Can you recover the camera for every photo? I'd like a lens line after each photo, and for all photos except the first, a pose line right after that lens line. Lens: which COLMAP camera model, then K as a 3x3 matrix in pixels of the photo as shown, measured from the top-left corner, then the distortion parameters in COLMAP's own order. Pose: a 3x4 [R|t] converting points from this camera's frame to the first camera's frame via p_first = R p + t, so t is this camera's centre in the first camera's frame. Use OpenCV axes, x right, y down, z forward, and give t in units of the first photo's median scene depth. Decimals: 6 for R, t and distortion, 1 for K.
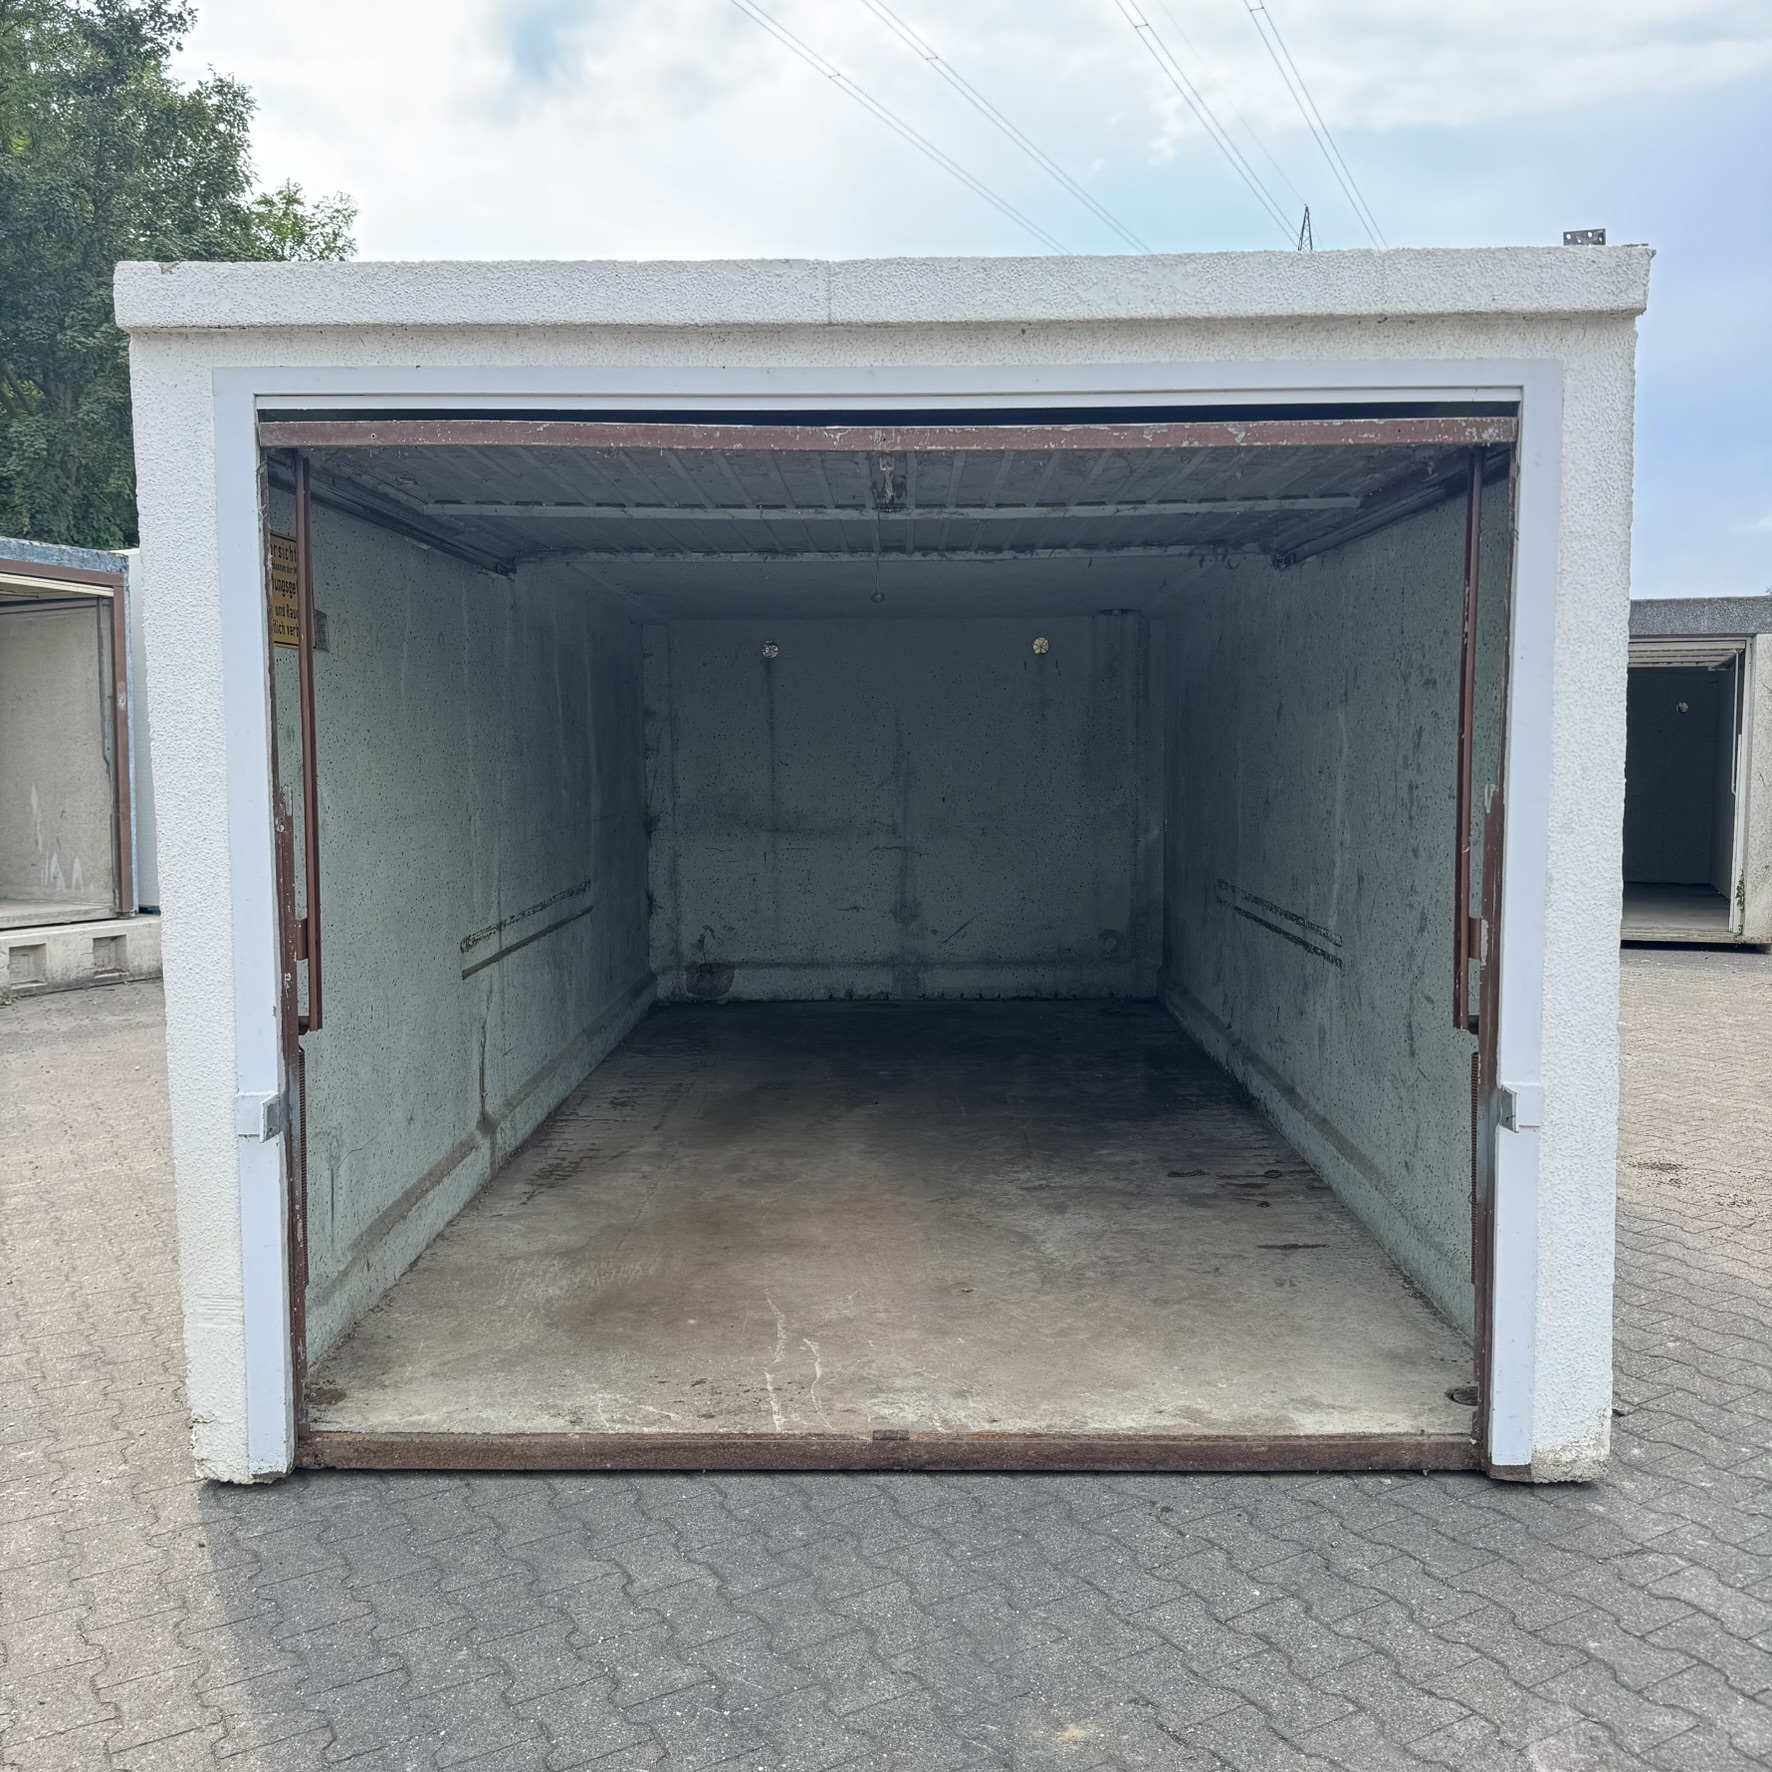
lens RADIAL K [[1686.7, 0, 888.6], [0, 1686.7, 877.1], [0, 0, 1]] dist [-0.007557, 0.009753]
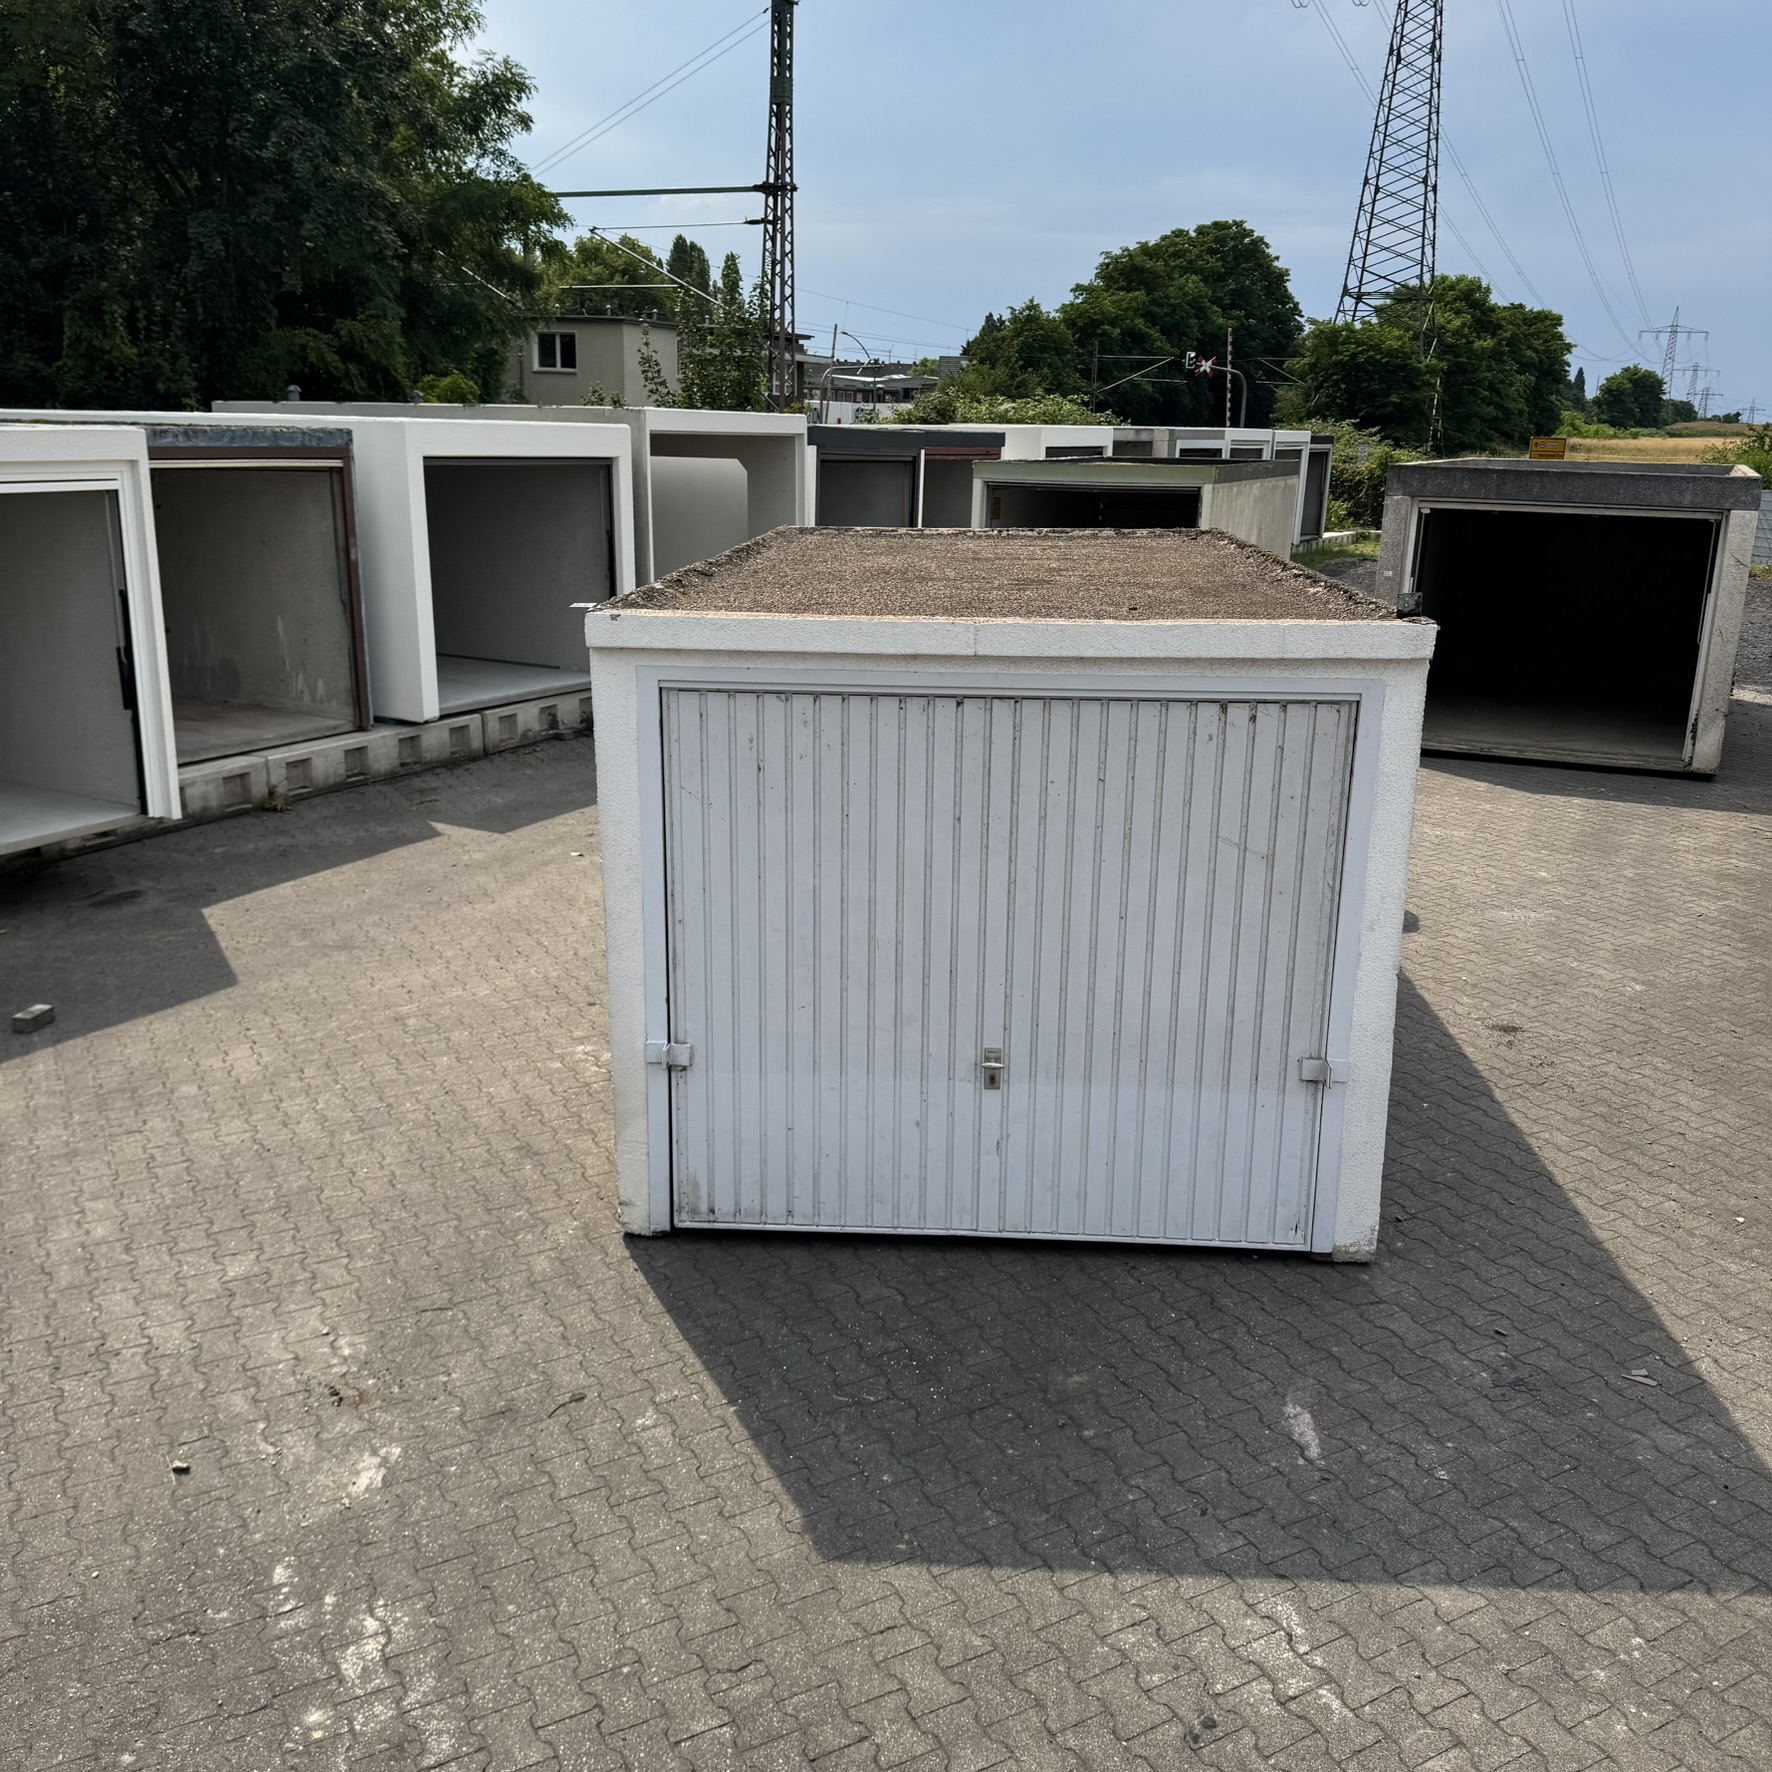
lens RADIAL K [[1655.9, 0, 888.9], [0, 1655.9, 873.9], [0, 0, 1]] dist [0.149267, -0.302269]
pose [[0.998963, 0.026572, -0.036984, -0.054343], [-0.018797, 0.980301, 0.196610, -0.436430], [0.041480, -0.195711, 0.979784, -0.792531]]
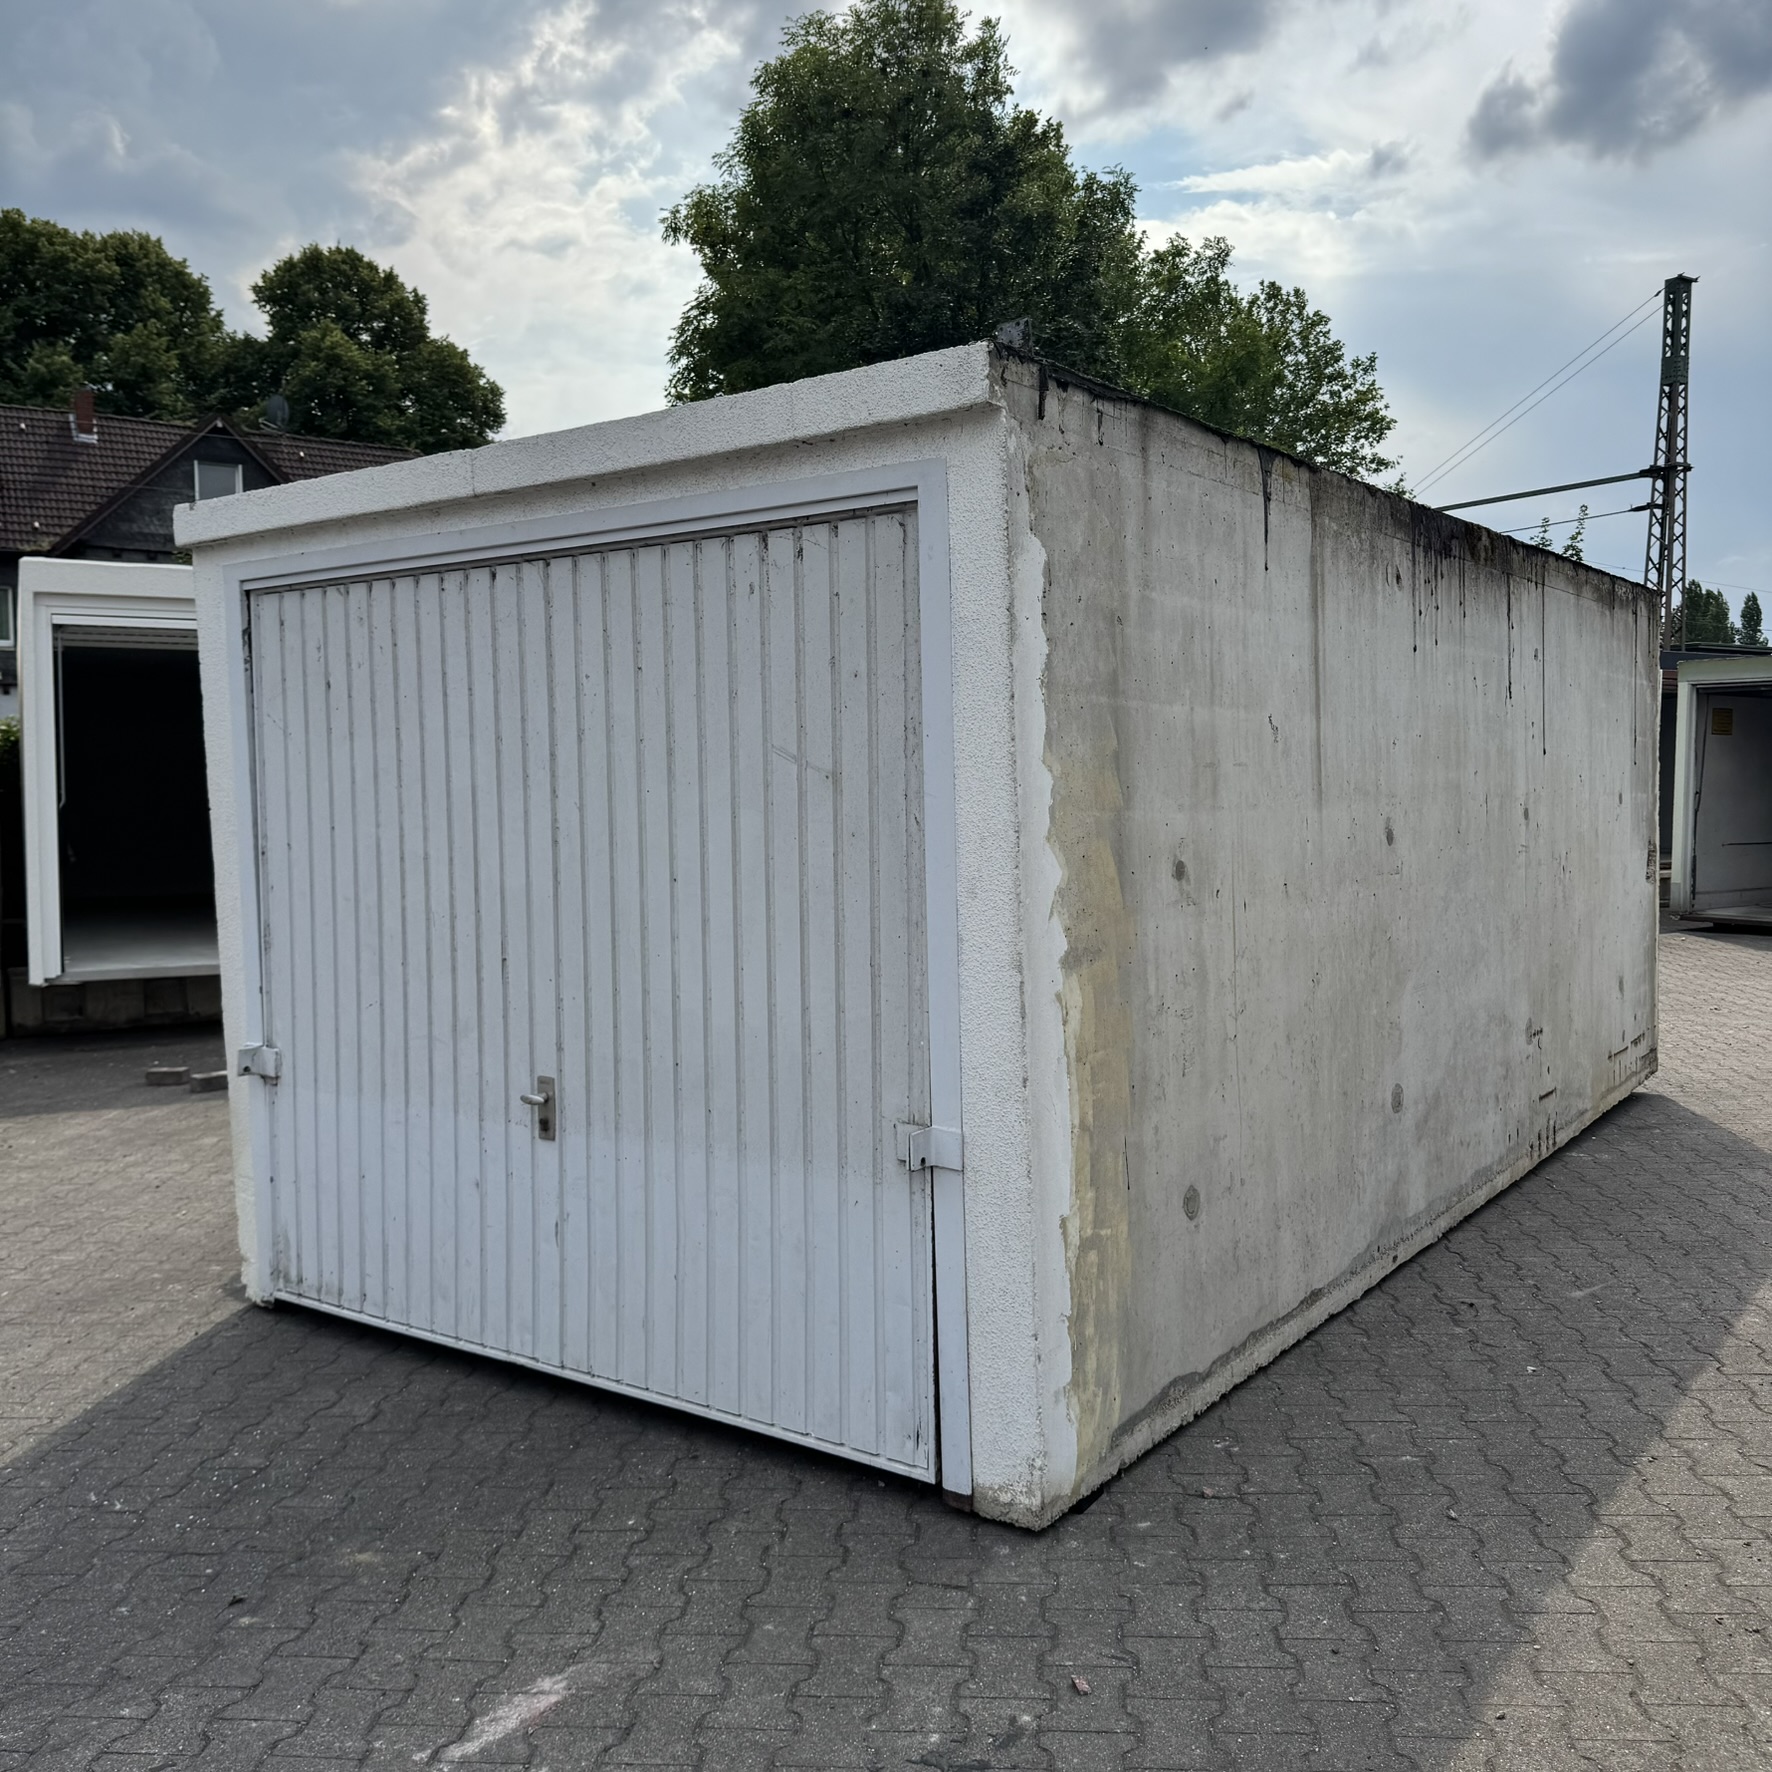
lens RADIAL K [[1659.8, 0, 886.0], [0, 1659.8, 886.0], [0, 0, 1]] dist [0.167232, -0.310158]
pose [[0.813273, 0.029604, -0.581129, 0.977624], [-0.032819, 0.999449, 0.004984, -0.037250], [0.580957, 0.015019, 0.813796, 0.109380]]
